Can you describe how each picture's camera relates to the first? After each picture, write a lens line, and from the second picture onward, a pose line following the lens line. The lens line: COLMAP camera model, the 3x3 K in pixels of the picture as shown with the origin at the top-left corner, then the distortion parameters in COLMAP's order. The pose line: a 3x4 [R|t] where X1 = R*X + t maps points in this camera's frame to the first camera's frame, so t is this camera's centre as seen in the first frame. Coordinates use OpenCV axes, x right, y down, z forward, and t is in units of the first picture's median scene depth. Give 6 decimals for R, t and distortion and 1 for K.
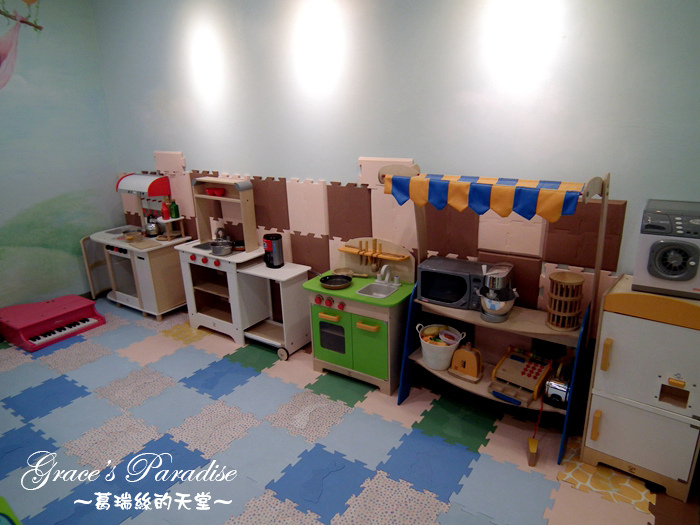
lens RADIAL K [[477.0, 0, 351.9], [0, 477.0, 269.2], [0, 0, 1]] dist [-0.005783, -0.005365]
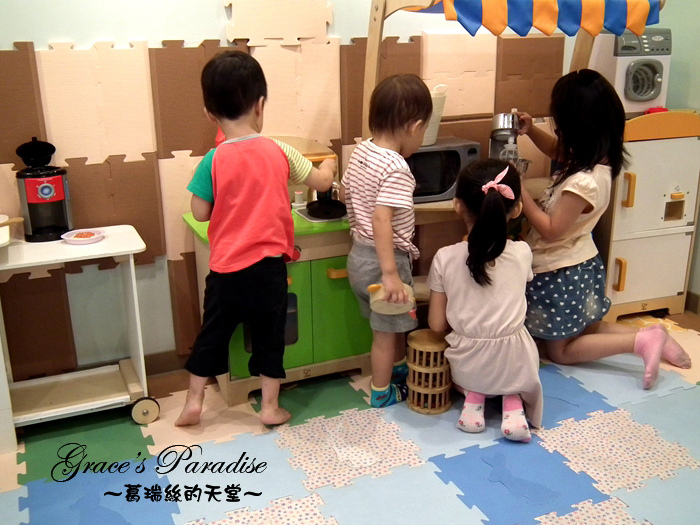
lens RADIAL K [[757.3, 0, 350.7], [0, 757.3, 265.1], [0, 0, 1]] dist [0.019238, 0.000000]
pose [[0.521341, -0.245900, 0.817152, -0.938167], [0.258530, 0.958093, 0.123371, -0.002914], [-0.813244, 0.146940, 0.563065, 0.590132]]
